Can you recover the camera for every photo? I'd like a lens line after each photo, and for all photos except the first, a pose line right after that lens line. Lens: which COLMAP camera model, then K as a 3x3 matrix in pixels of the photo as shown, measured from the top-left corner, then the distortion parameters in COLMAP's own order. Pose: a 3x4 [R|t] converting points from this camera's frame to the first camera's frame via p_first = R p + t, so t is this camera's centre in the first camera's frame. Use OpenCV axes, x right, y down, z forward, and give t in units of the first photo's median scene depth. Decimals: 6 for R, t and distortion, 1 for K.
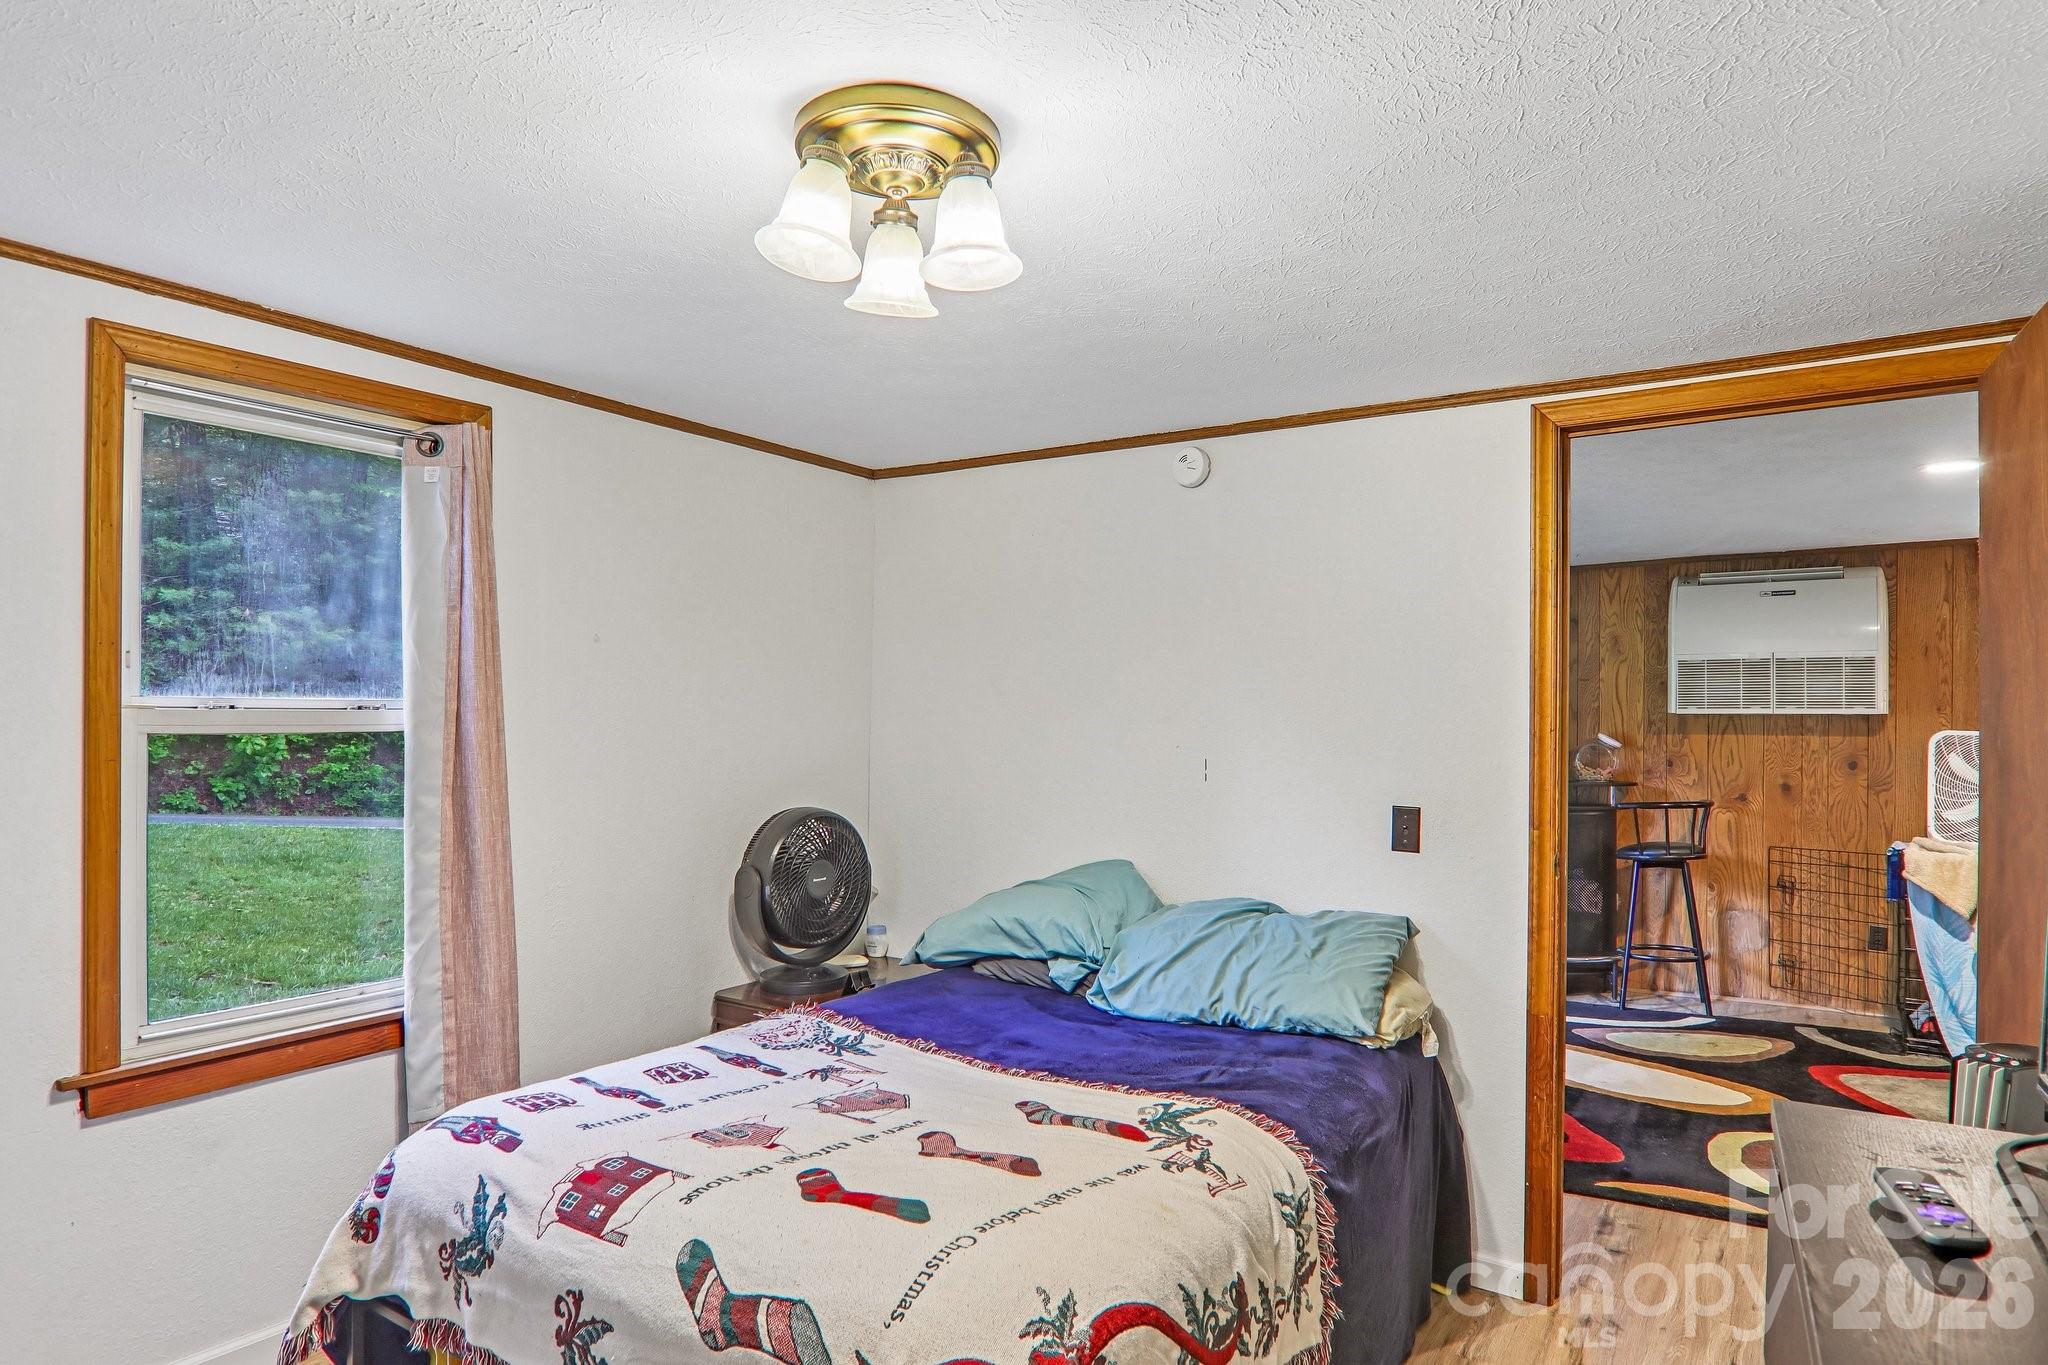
lens RADIAL K [[1168.0, 0, 1052.9], [0, 1168.0, 708.7], [0, 0, 1]] dist [-0.004057, -0.001658]
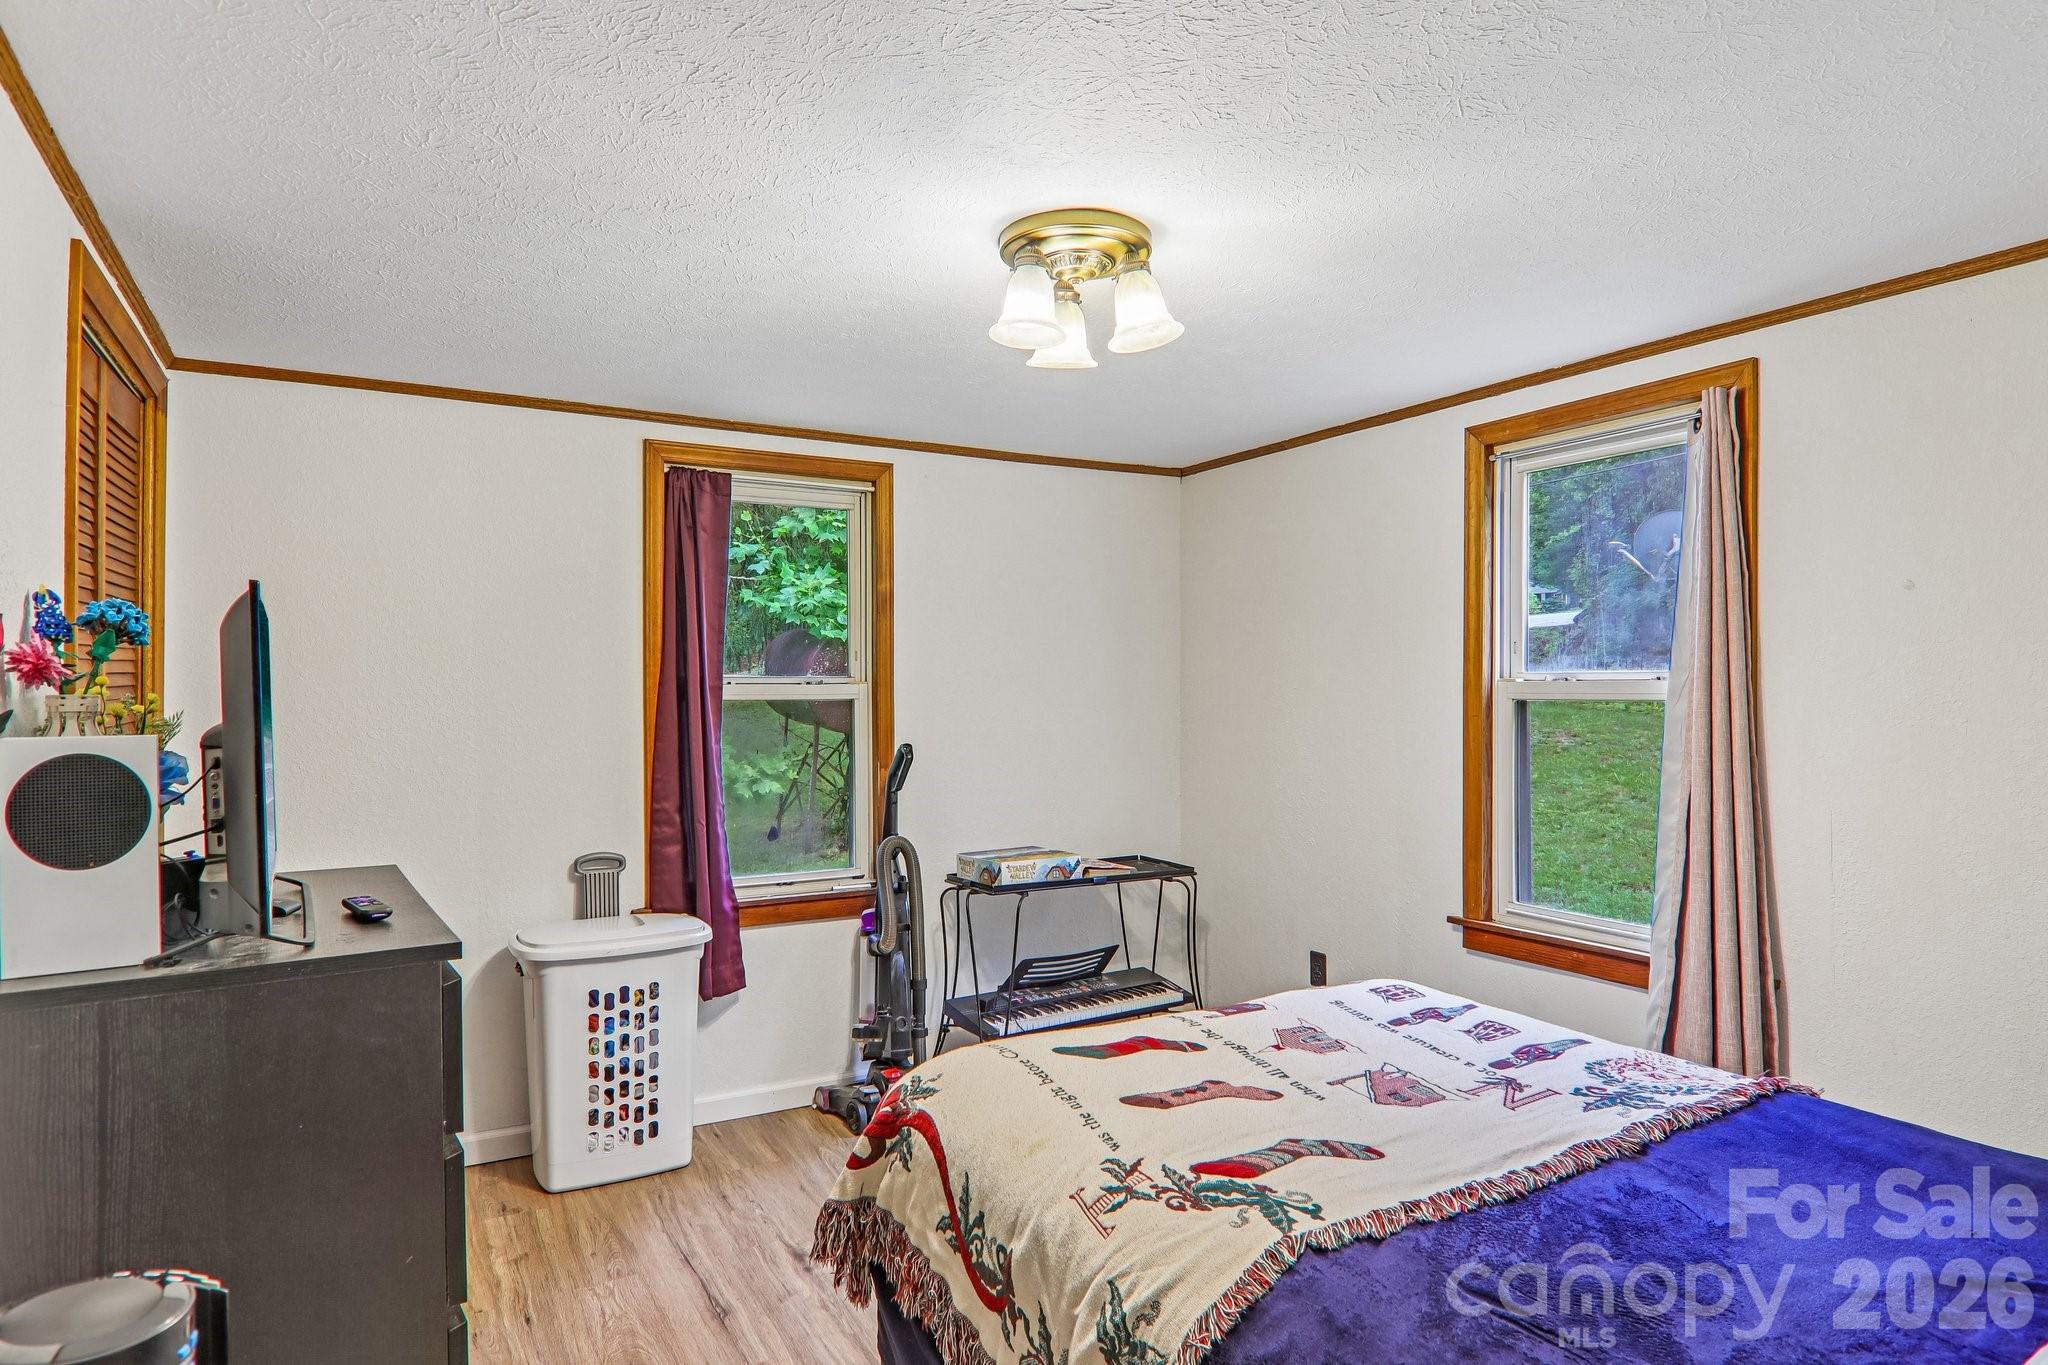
lens RADIAL K [[1182.5, 0, 1032.1], [0, 1182.5, 690.8], [0, 0, 1]] dist [0.019755, -0.022025]
pose [[-0.454545, -0.011104, -0.890655, 0.826787], [-0.004505, 0.999938, -0.010167, 0.030809], [0.890712, -0.000609, -0.454567, 1.183411]]
